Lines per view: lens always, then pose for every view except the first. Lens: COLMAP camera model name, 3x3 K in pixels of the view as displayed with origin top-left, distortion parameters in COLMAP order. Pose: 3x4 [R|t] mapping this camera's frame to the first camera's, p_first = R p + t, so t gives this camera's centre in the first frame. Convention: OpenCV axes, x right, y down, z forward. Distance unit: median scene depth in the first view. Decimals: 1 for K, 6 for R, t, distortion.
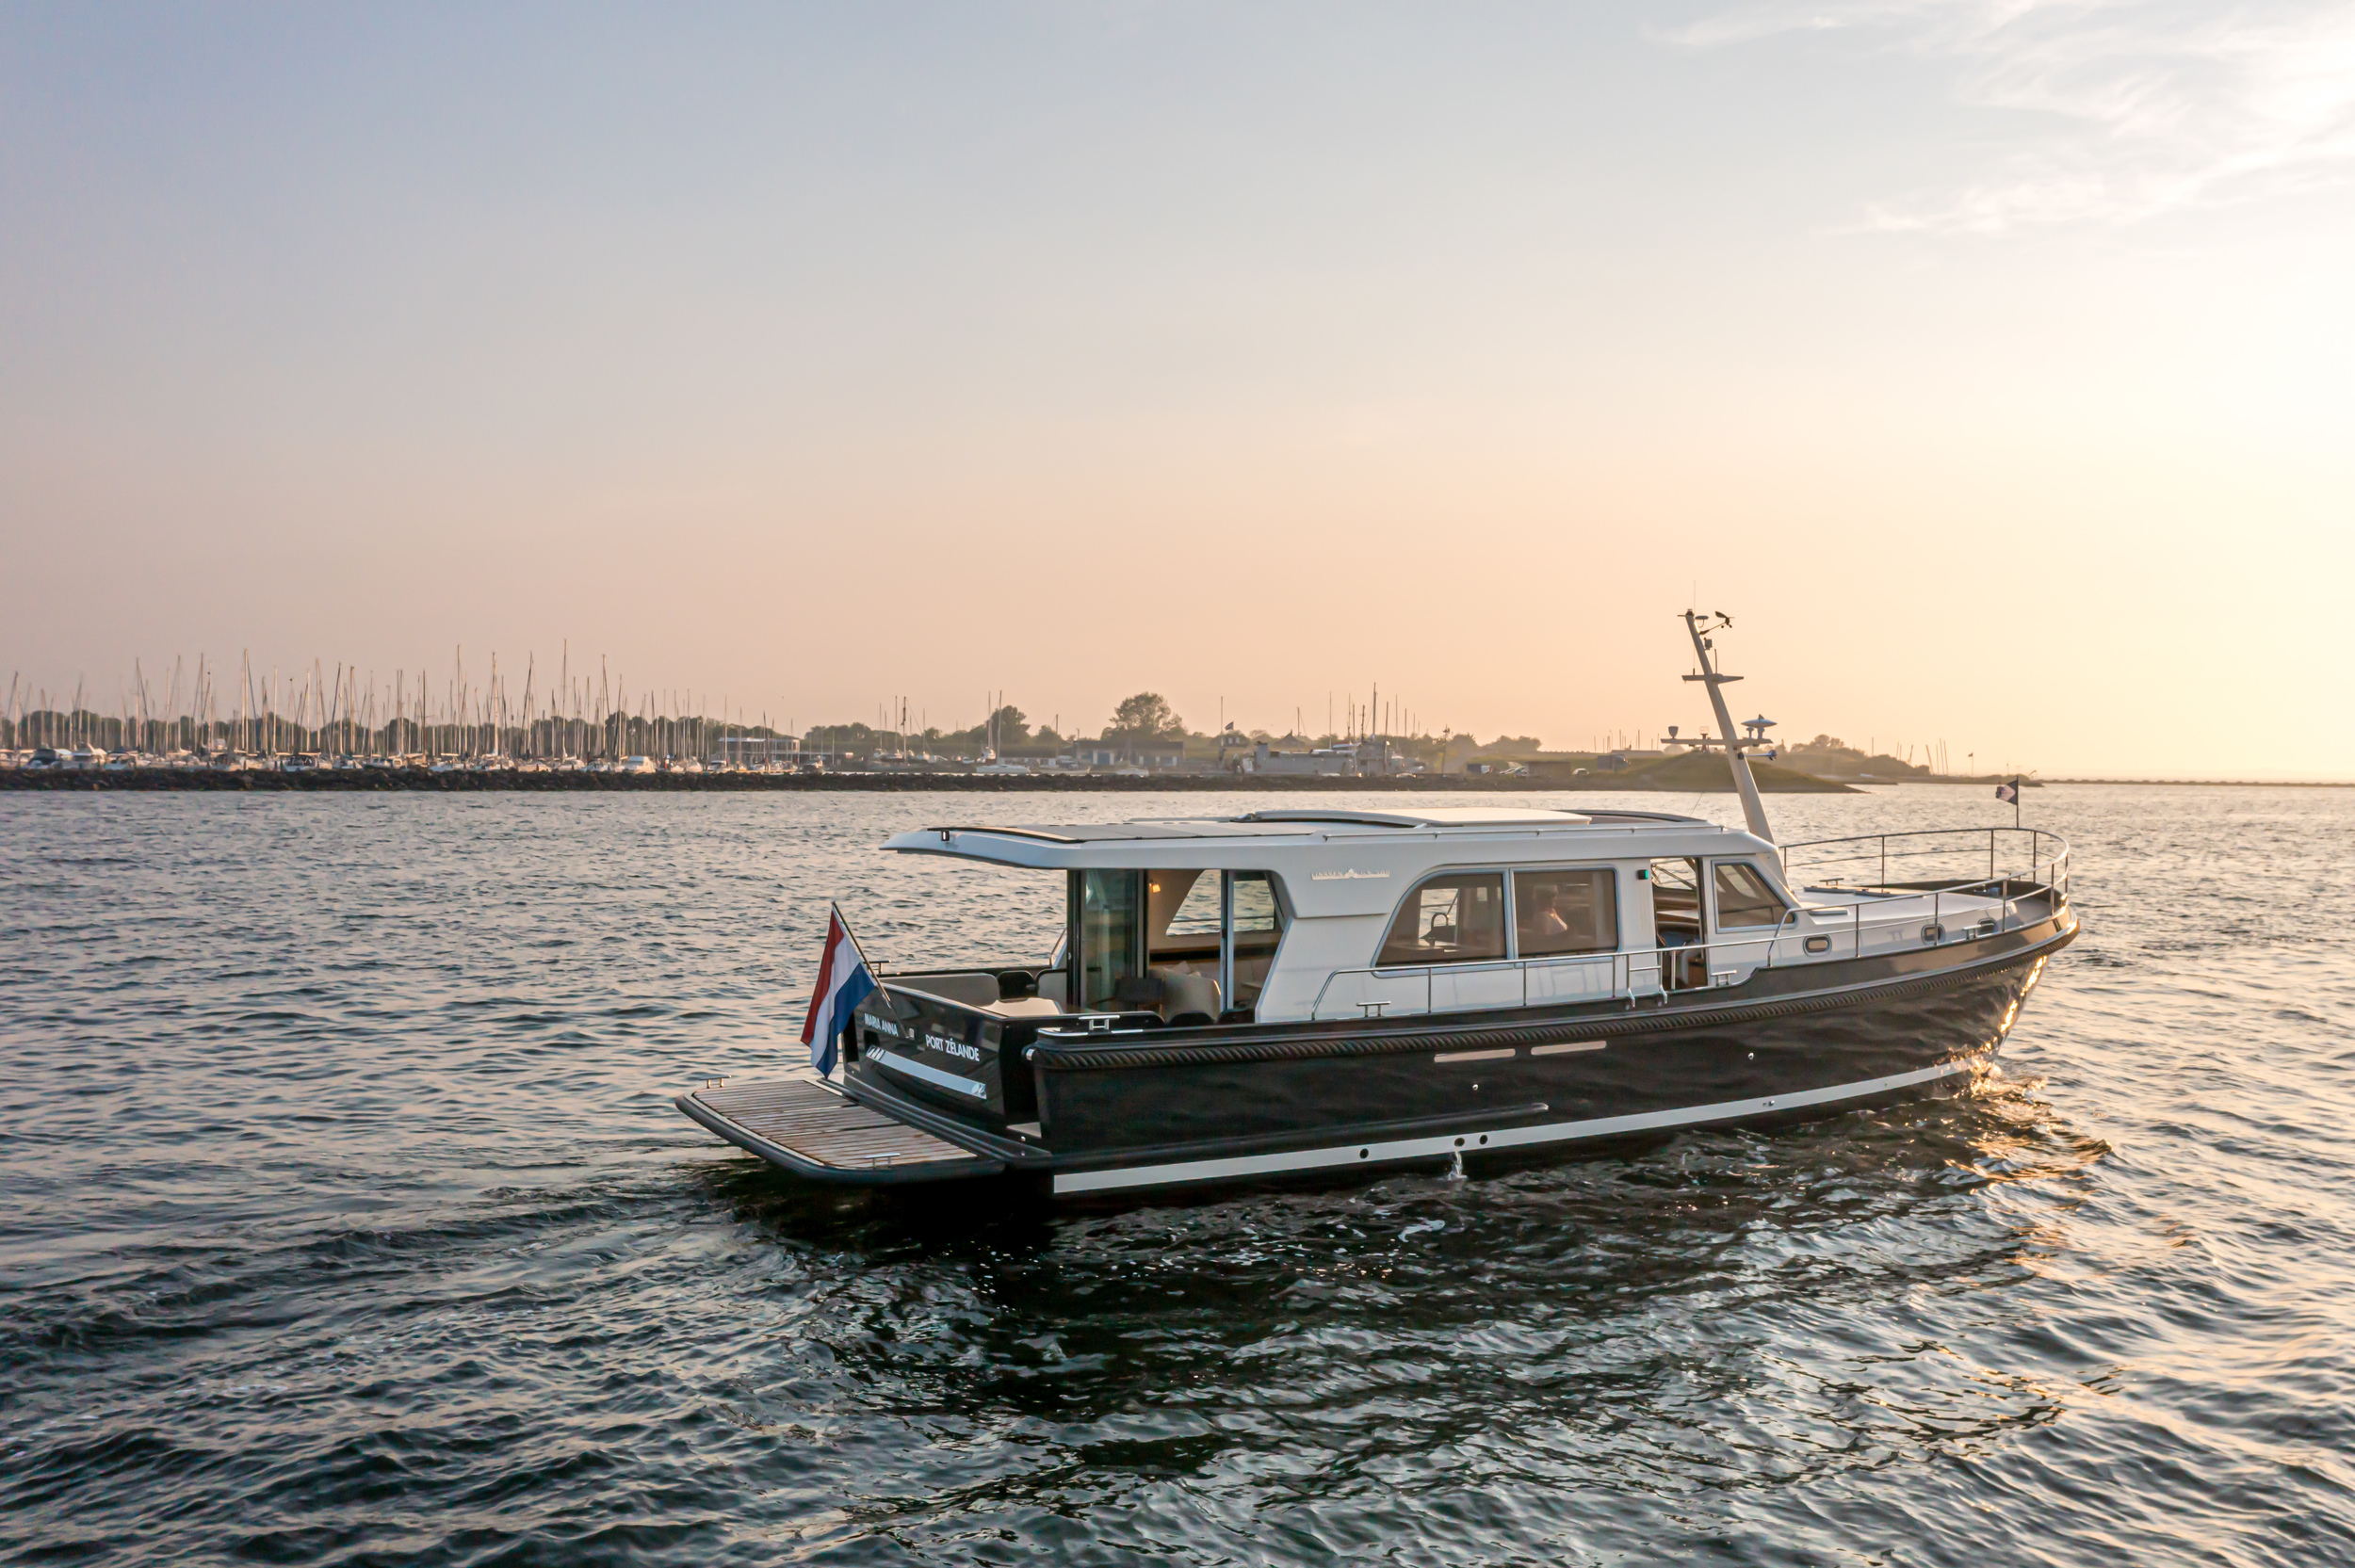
lens RADIAL K [[1819.0, 0, 1172.1], [0, 1819.0, 774.0], [0, 0, 1]] dist [0.002722, 0.026873]
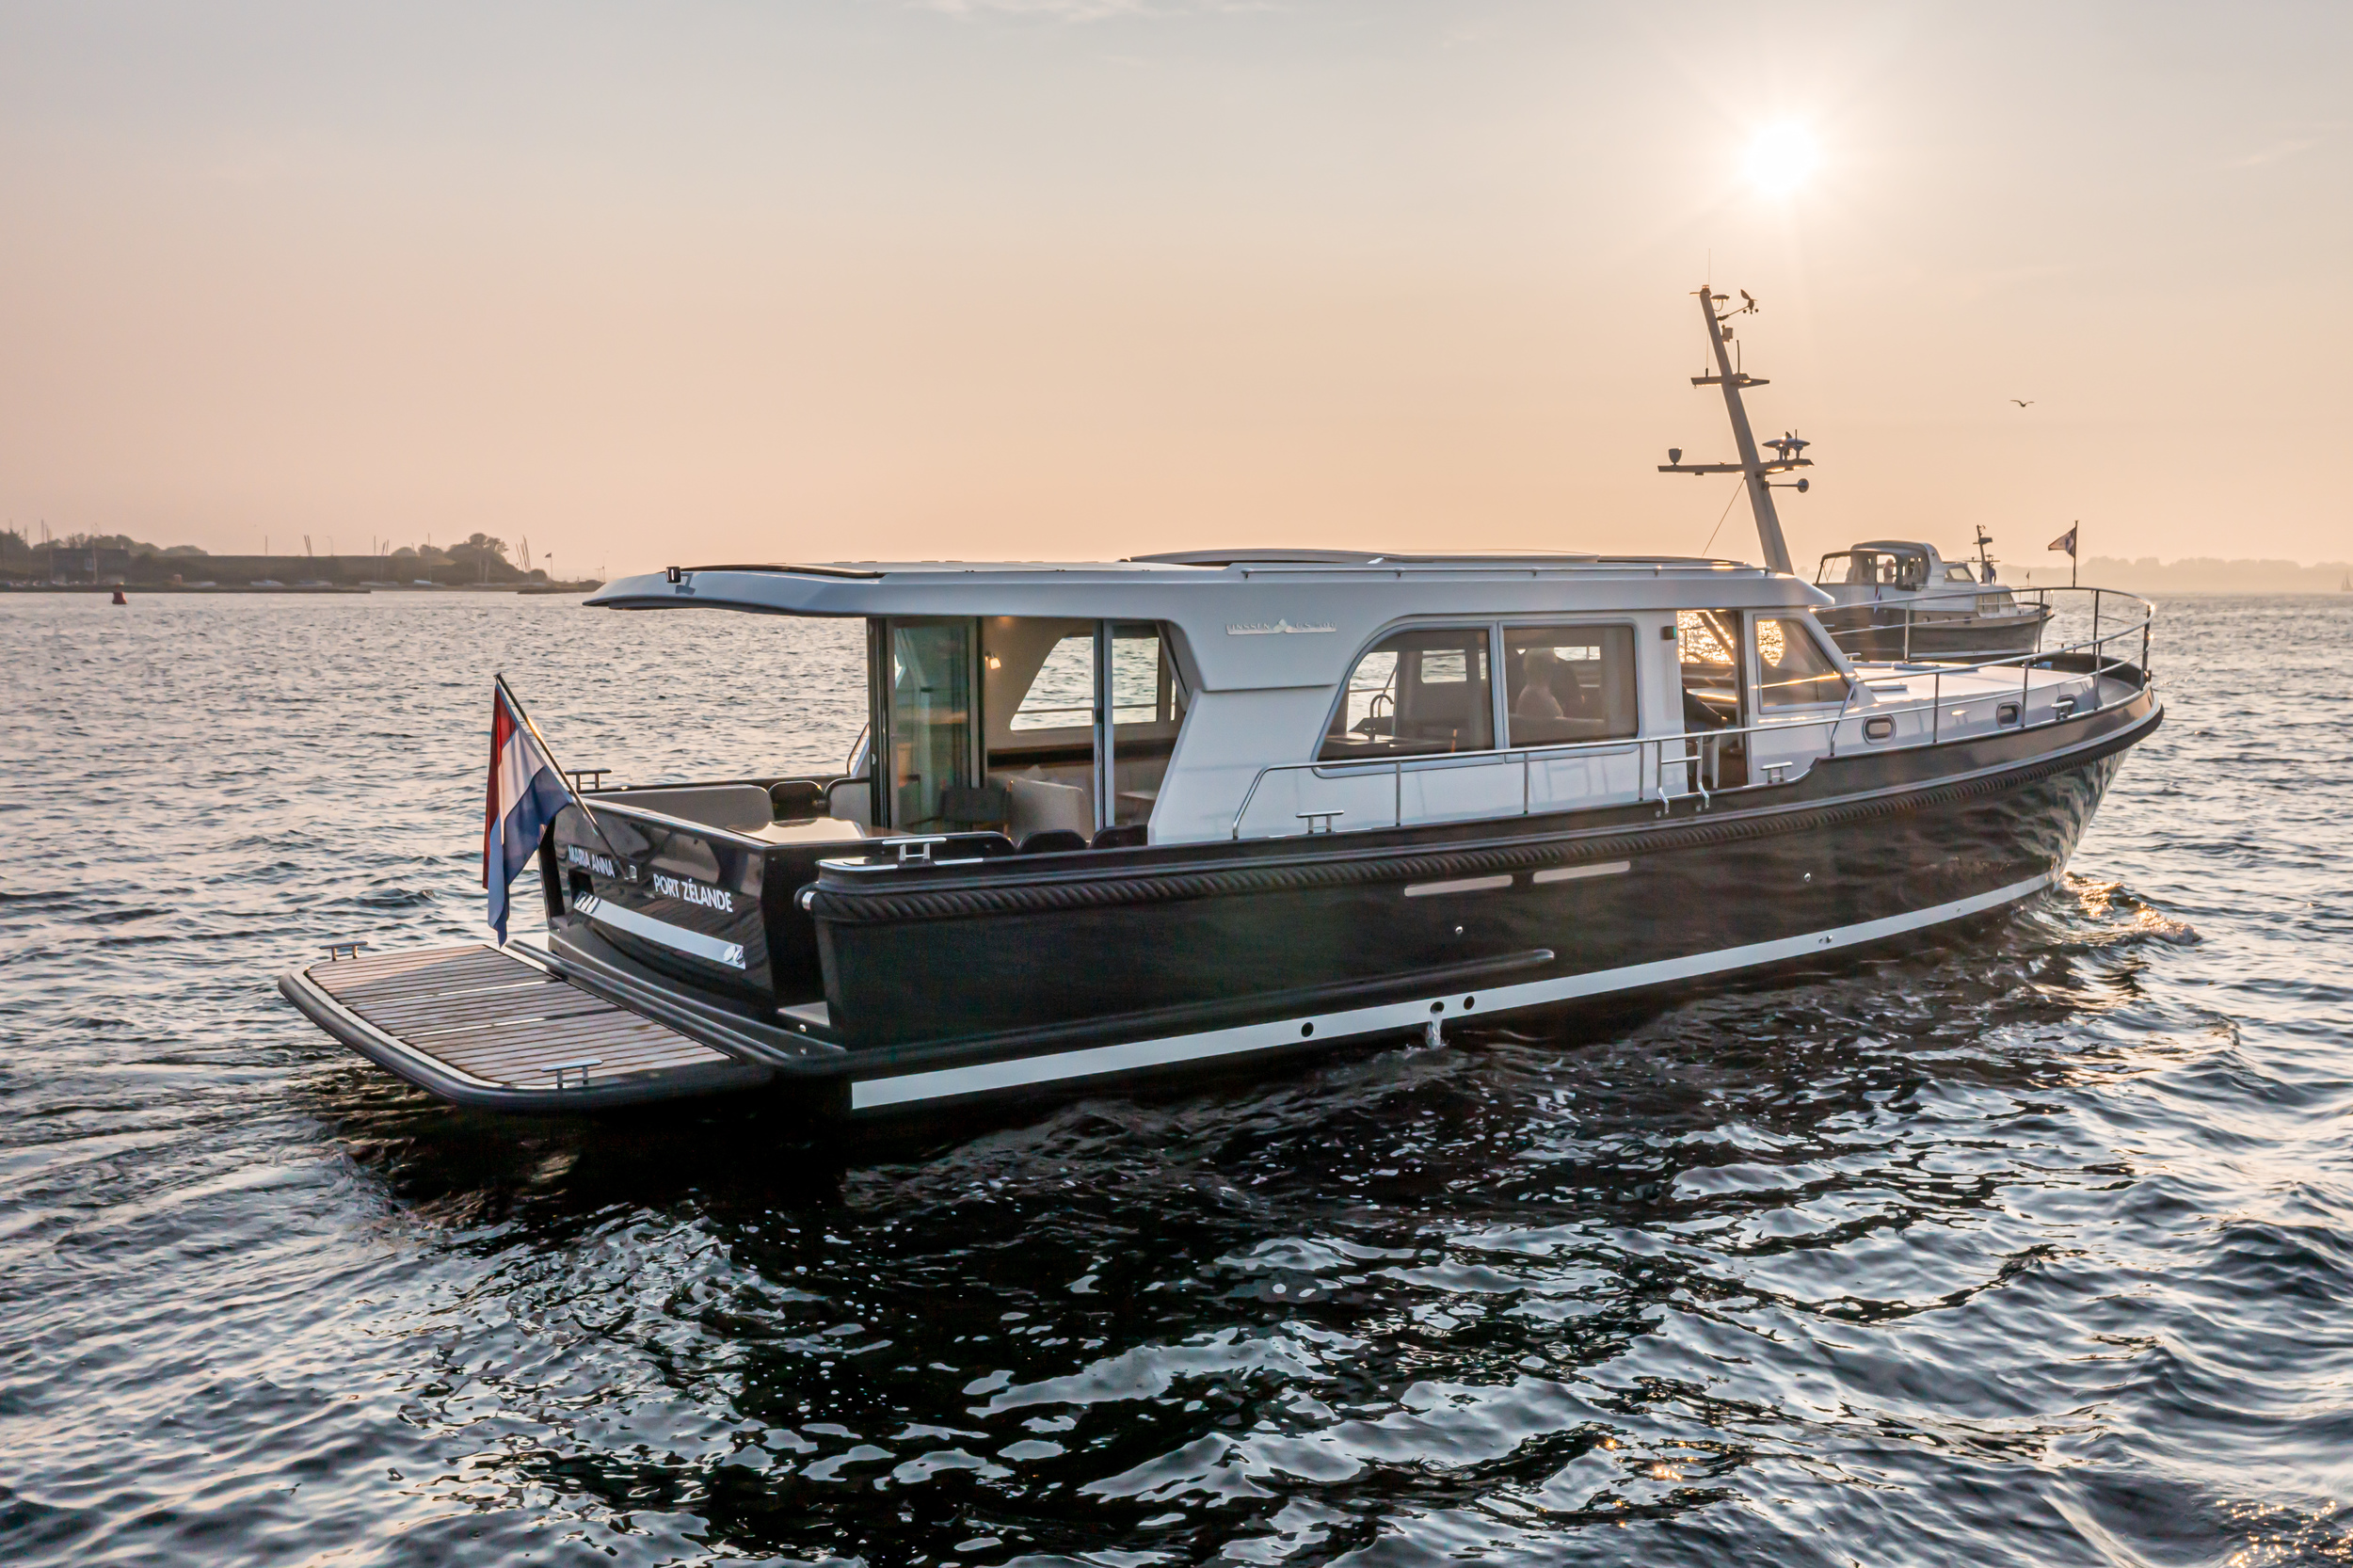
lens RADIAL K [[1952.0, 0, 1177.0], [0, 1952.0, 792.8], [0, 0, 1]] dist [-0.007089, 0.000771]
pose [[0.995911, -0.019588, 0.088195, -0.006894], [0.010412, 0.994593, 0.103323, 0.038670], [-0.089742, -0.101982, 0.990730, 0.257001]]
